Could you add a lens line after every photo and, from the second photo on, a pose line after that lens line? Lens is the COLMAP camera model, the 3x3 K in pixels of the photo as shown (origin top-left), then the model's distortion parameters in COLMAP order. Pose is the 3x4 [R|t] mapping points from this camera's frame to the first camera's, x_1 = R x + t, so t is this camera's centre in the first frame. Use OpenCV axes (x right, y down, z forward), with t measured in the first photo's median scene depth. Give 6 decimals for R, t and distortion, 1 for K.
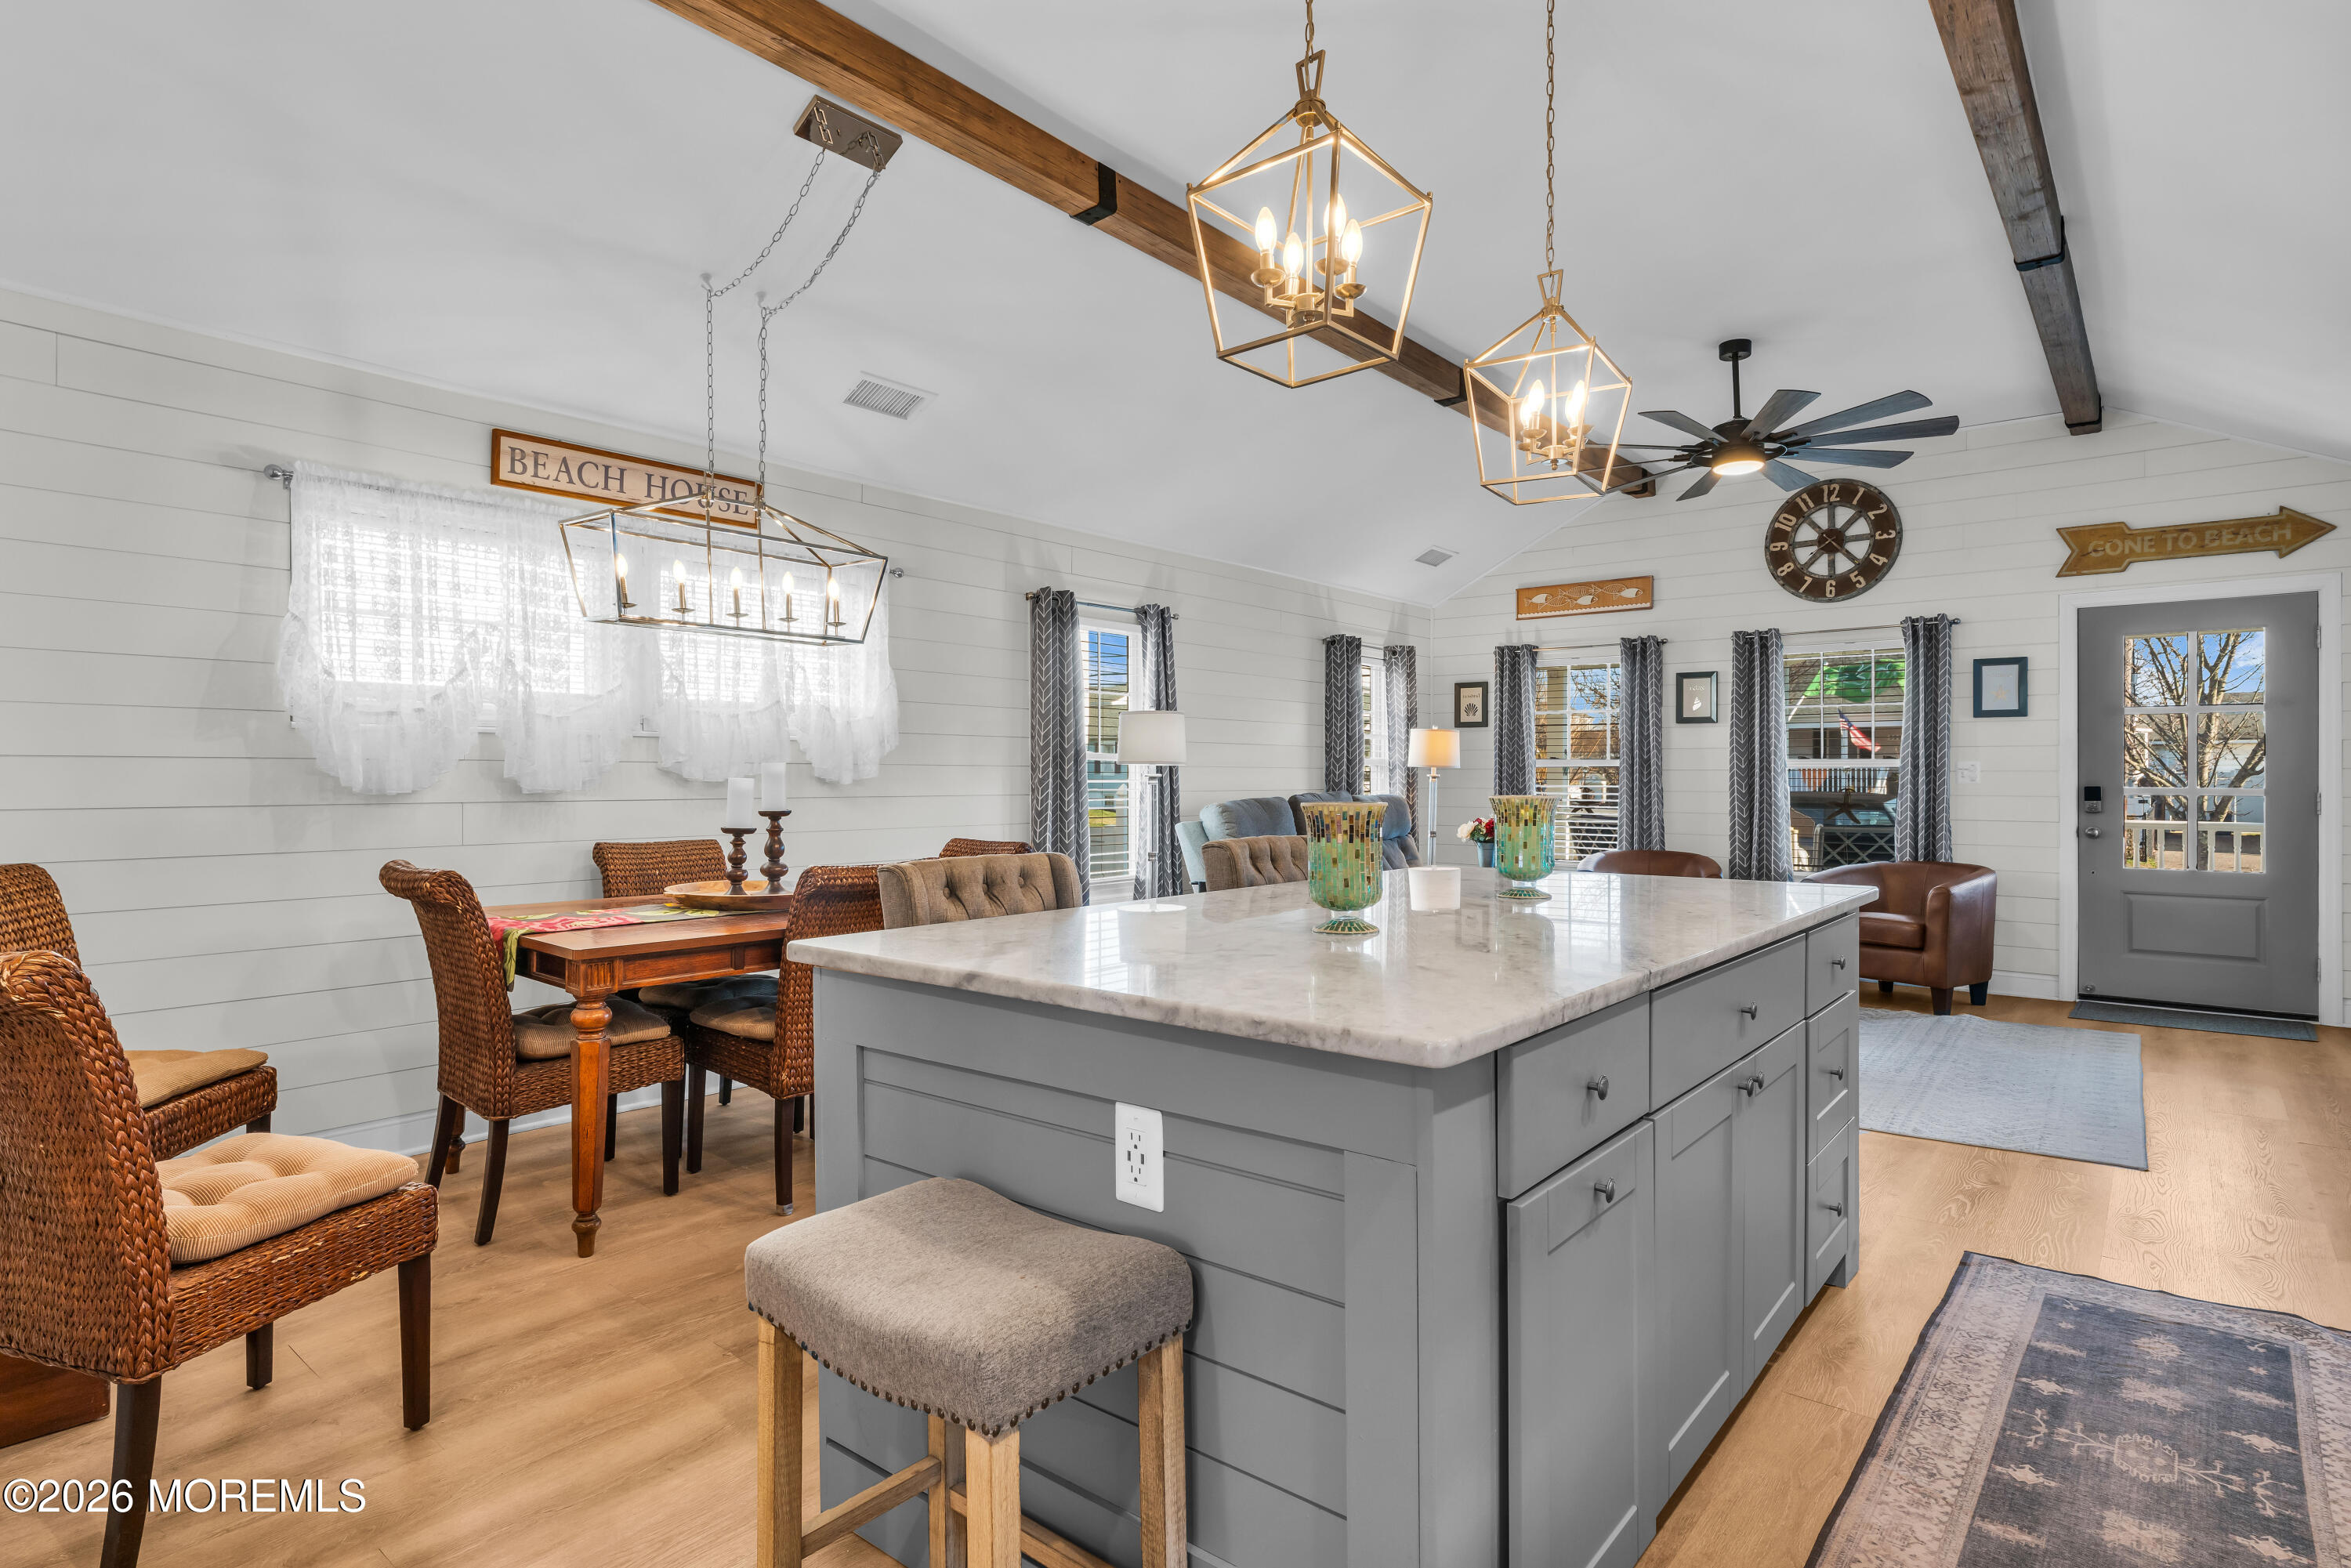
lens RADIAL K [[1214.6, 0, 1161.0], [0, 1214.6, 775.1], [0, 0, 1]] dist [-0.002594, 0.001202]
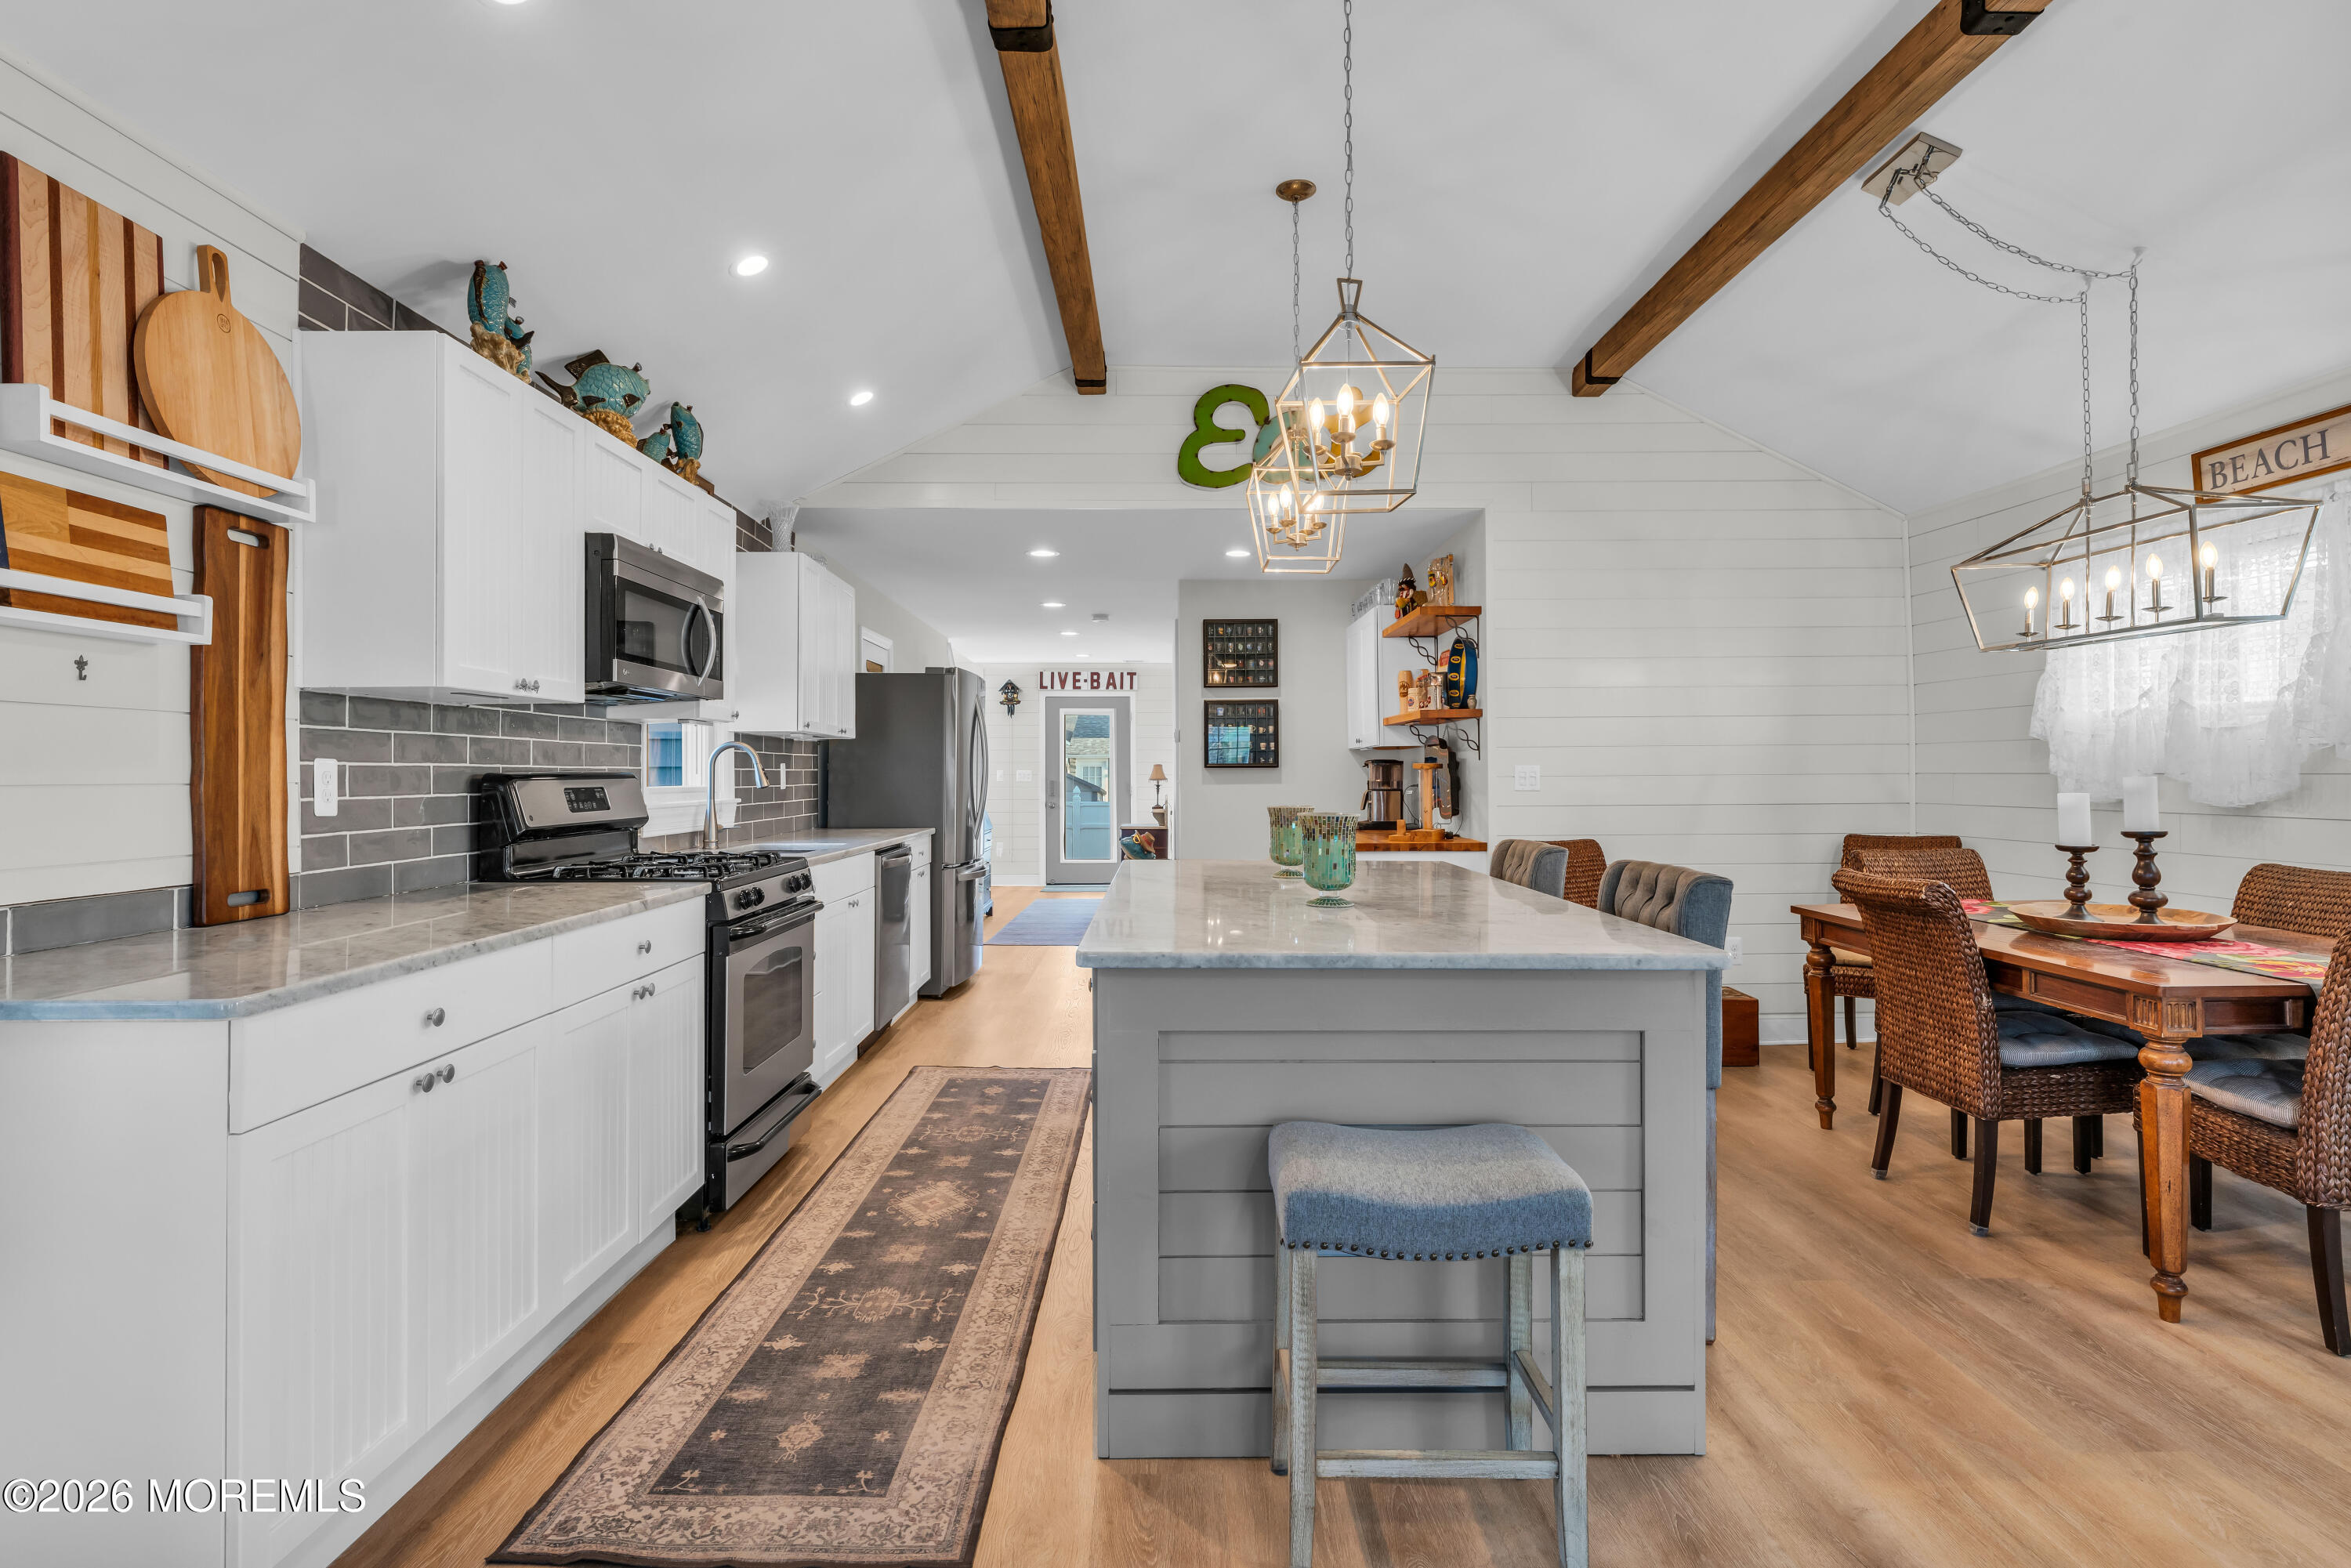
lens RADIAL K [[1147.3, 0, 1172.7], [0, 1147.3, 753.1], [0, 0, 1]] dist [-0.004659, 0.000745]
pose [[-0.758692, -0.011367, -0.651350, 0.480671], [0.001113, 0.999824, -0.018745, -0.008010], [0.651448, -0.014947, -0.758546, 0.751824]]
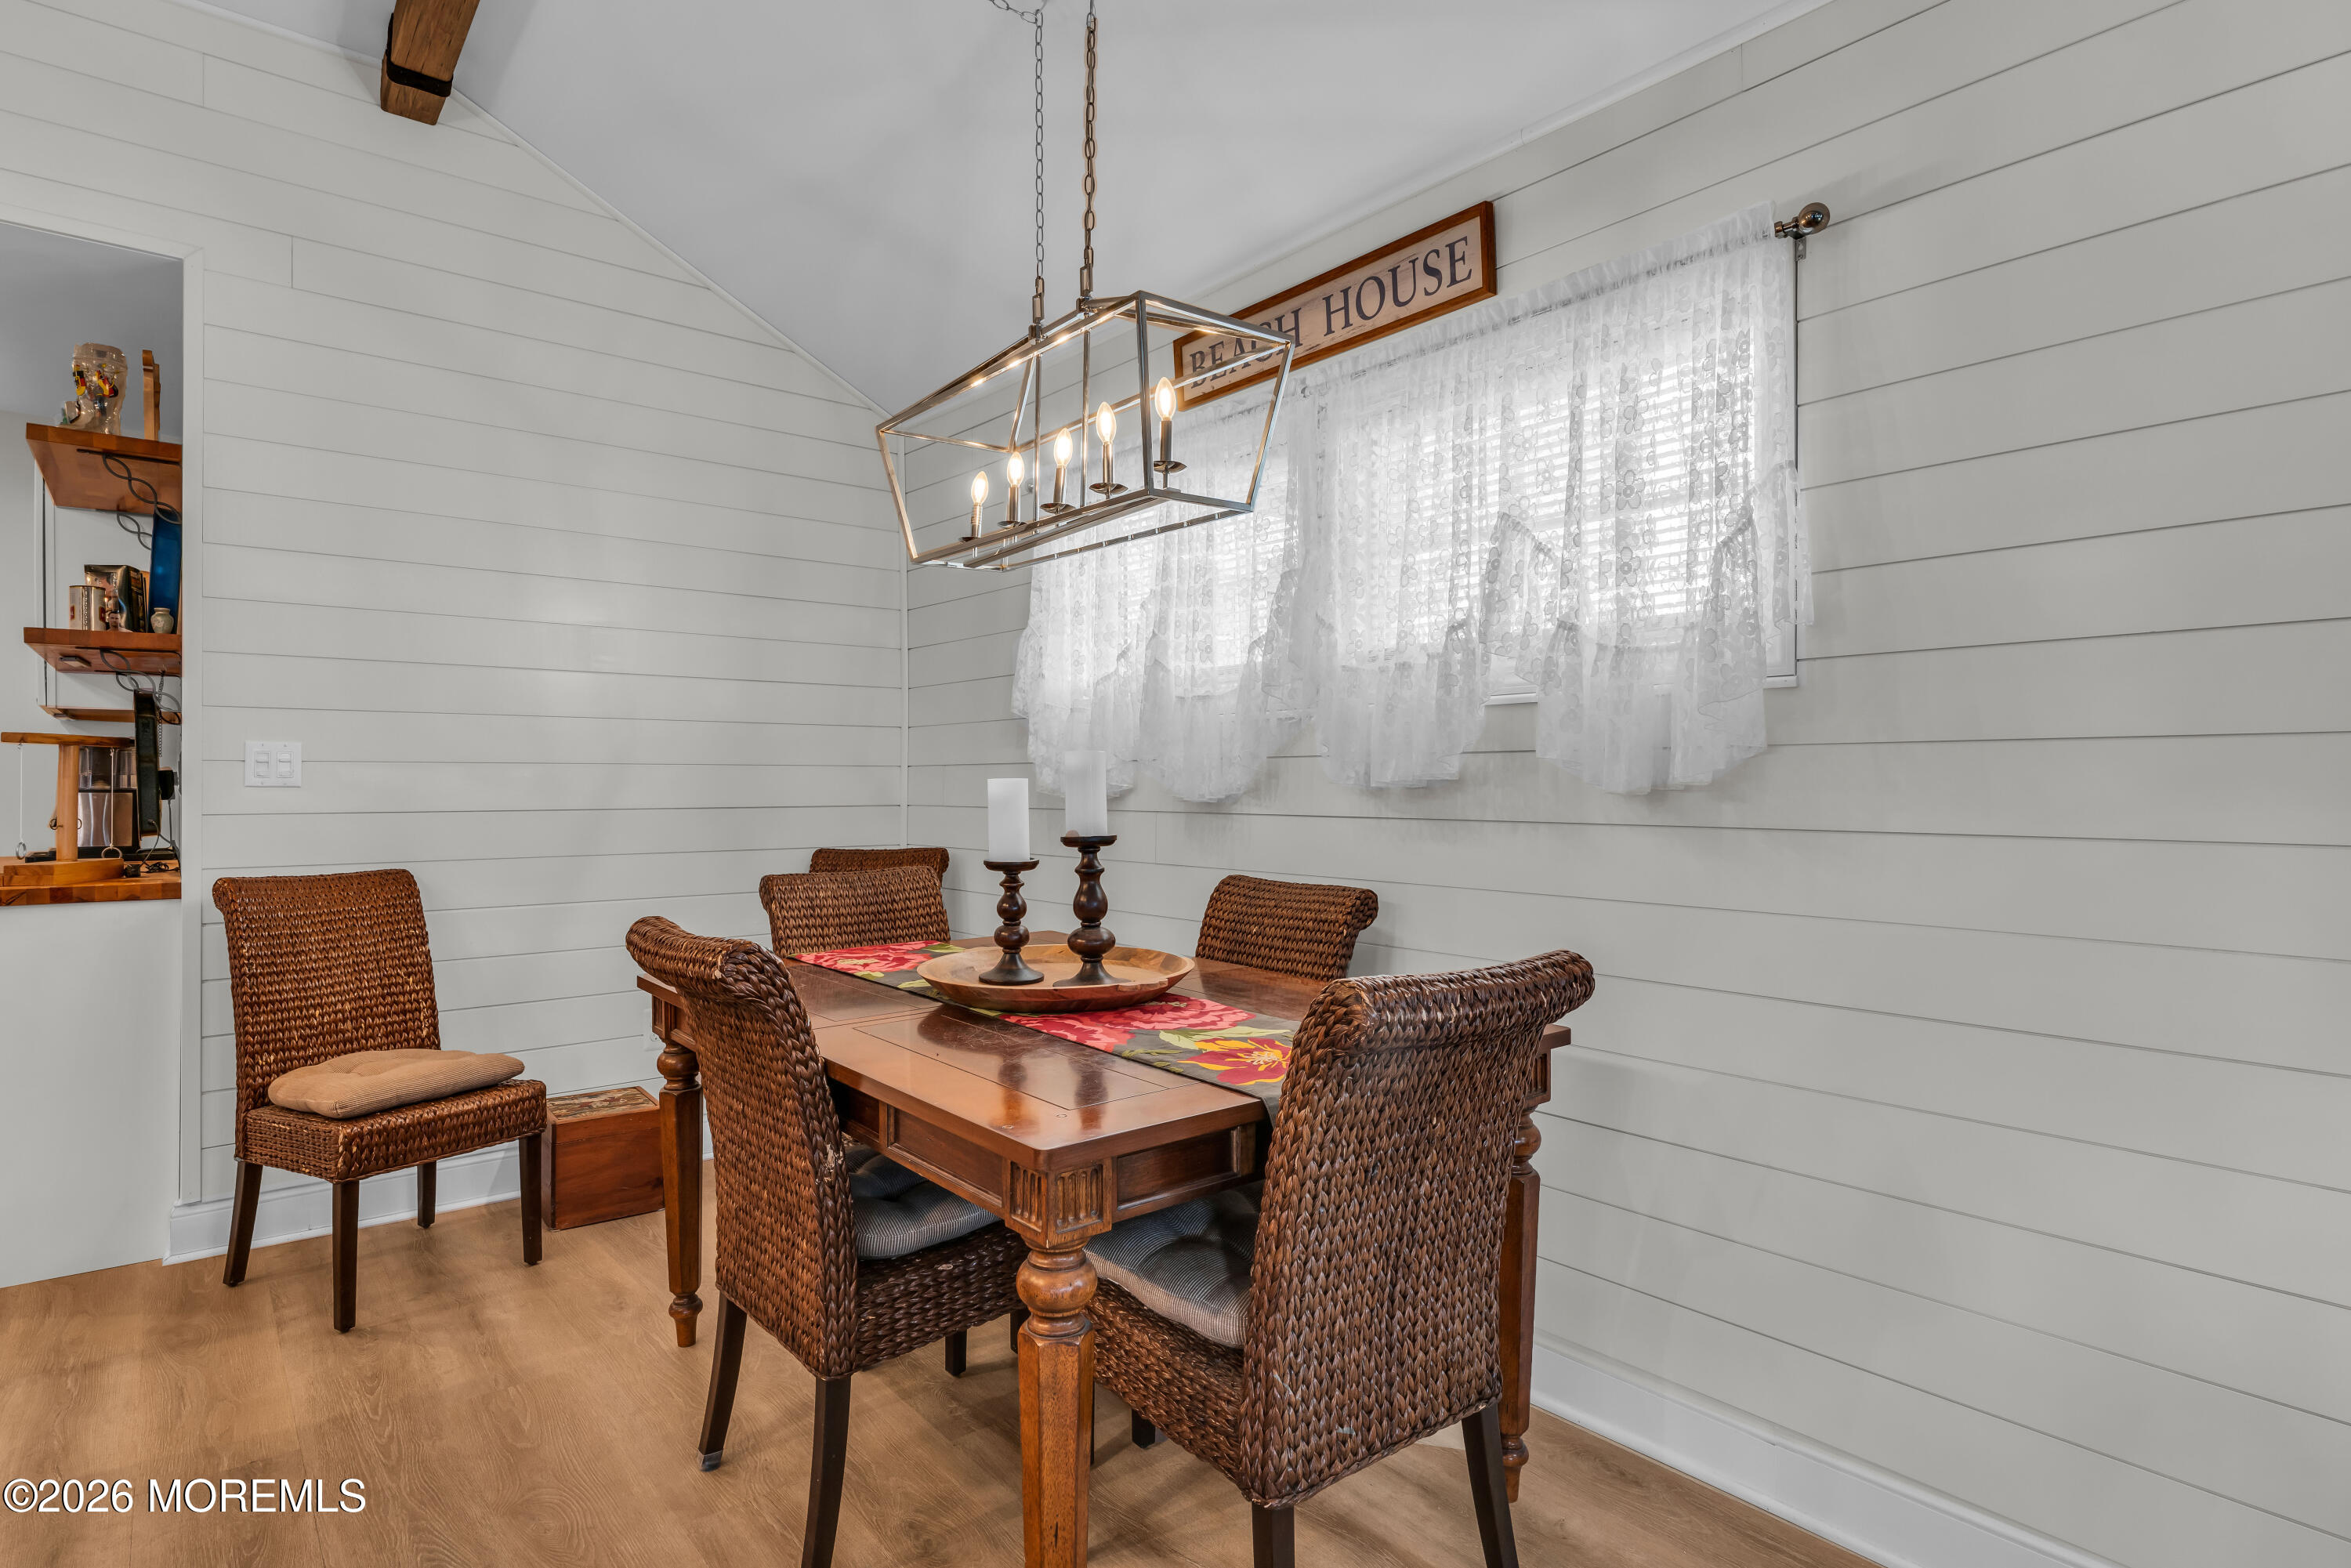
lens RADIAL K [[1214.6, 0, 1159.9], [0, 1214.6, 781.0], [0, 0, 1]] dist [-0.002594, 0.001202]
pose [[-0.181511, -0.008488, -0.983352, 0.147028], [-0.003263, 0.999962, -0.008029, 0.005137], [0.983383, 0.001752, -0.181532, 0.729163]]
